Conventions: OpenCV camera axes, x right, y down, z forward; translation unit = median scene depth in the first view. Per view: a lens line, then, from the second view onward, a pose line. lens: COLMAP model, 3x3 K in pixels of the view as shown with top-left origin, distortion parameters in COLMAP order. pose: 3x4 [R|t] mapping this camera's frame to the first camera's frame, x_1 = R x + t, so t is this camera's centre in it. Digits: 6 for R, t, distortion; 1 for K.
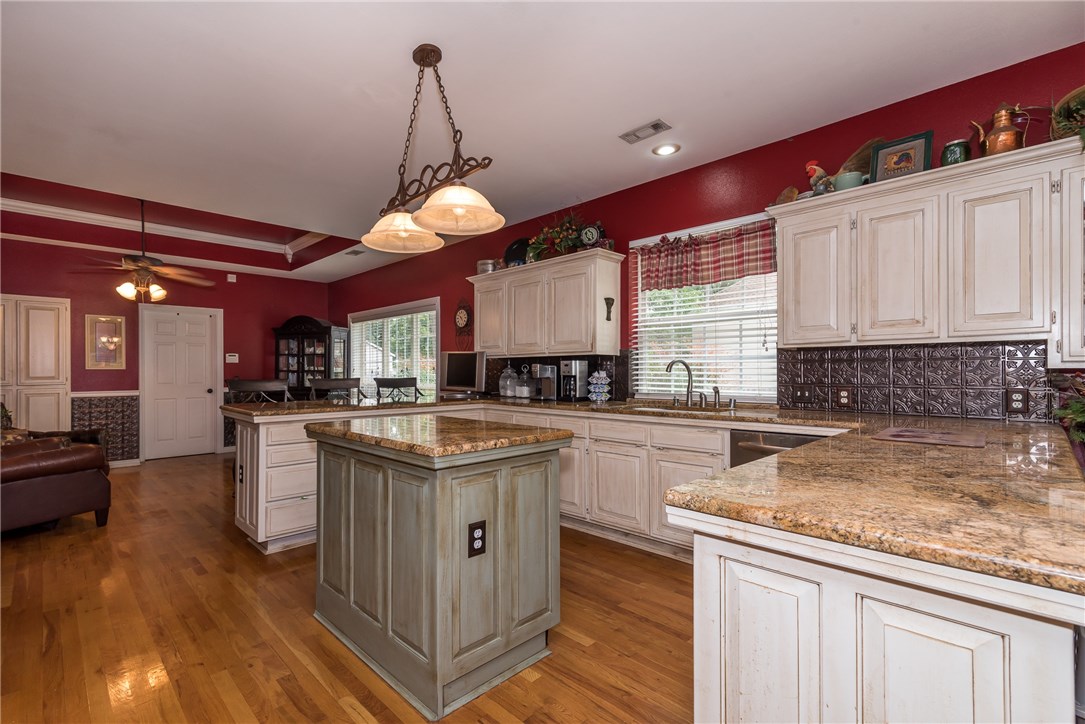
lens RADIAL K [[495.5, 0, 543.7], [0, 495.5, 362.8], [0, 0, 1]] dist [0.004128, 0.000155]
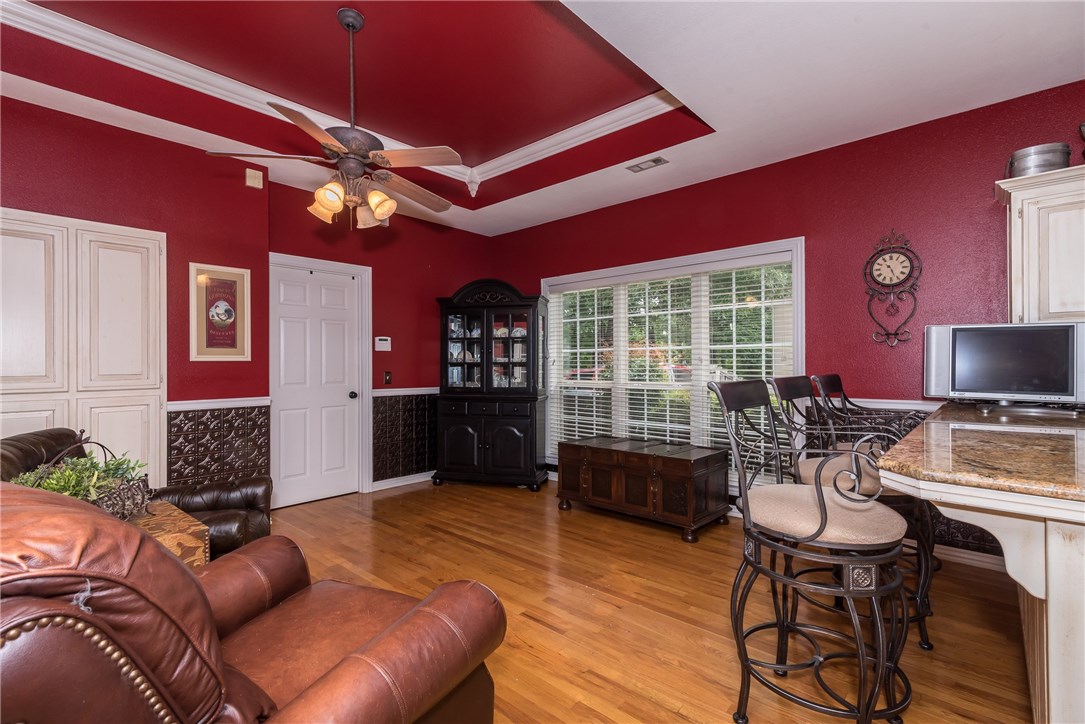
lens RADIAL K [[495.5, 0, 540.1], [0, 495.5, 361.8], [0, 0, 1]] dist [0.004128, 0.000155]
pose [[0.998899, -0.000892, 0.046899, -0.526011], [0.000416, 0.999948, 0.010151, 0.008484], [-0.046906, -0.010121, 0.998848, 0.402081]]
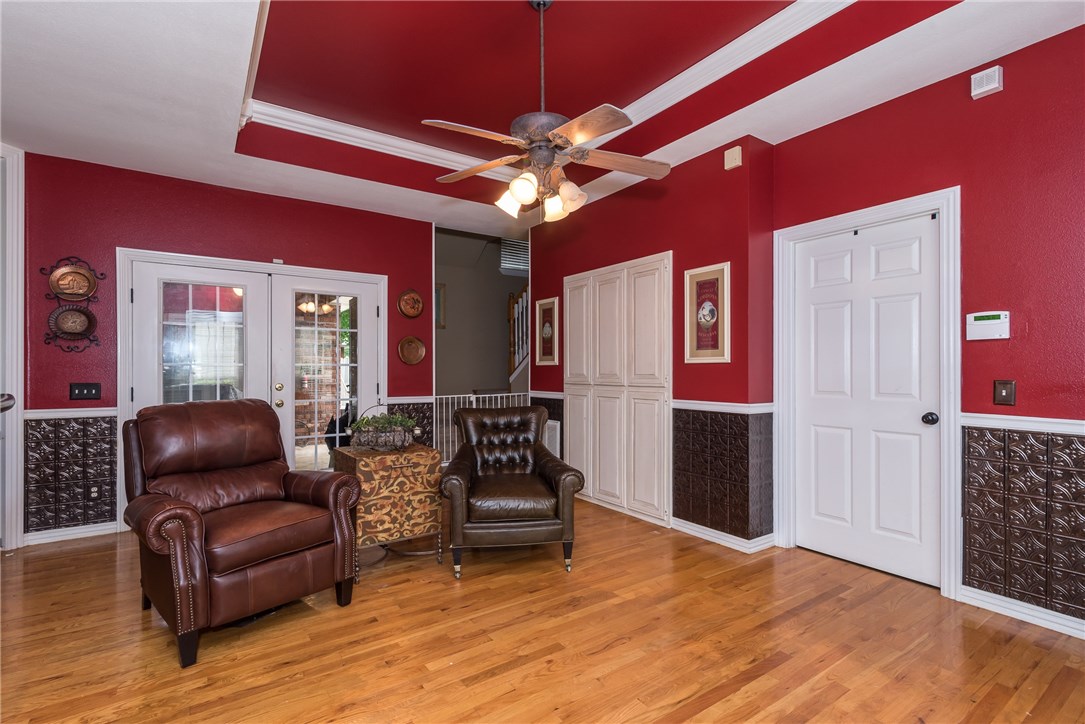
lens RADIAL K [[495.5, 0, 544.3], [0, 495.5, 377.7], [0, 0, 1]] dist [0.004128, 0.000155]
pose [[-0.188940, 0.011504, -0.981921, -0.288329], [0.009325, 0.999907, 0.009921, 0.022041], [0.981944, -0.007282, -0.189030, 0.896155]]
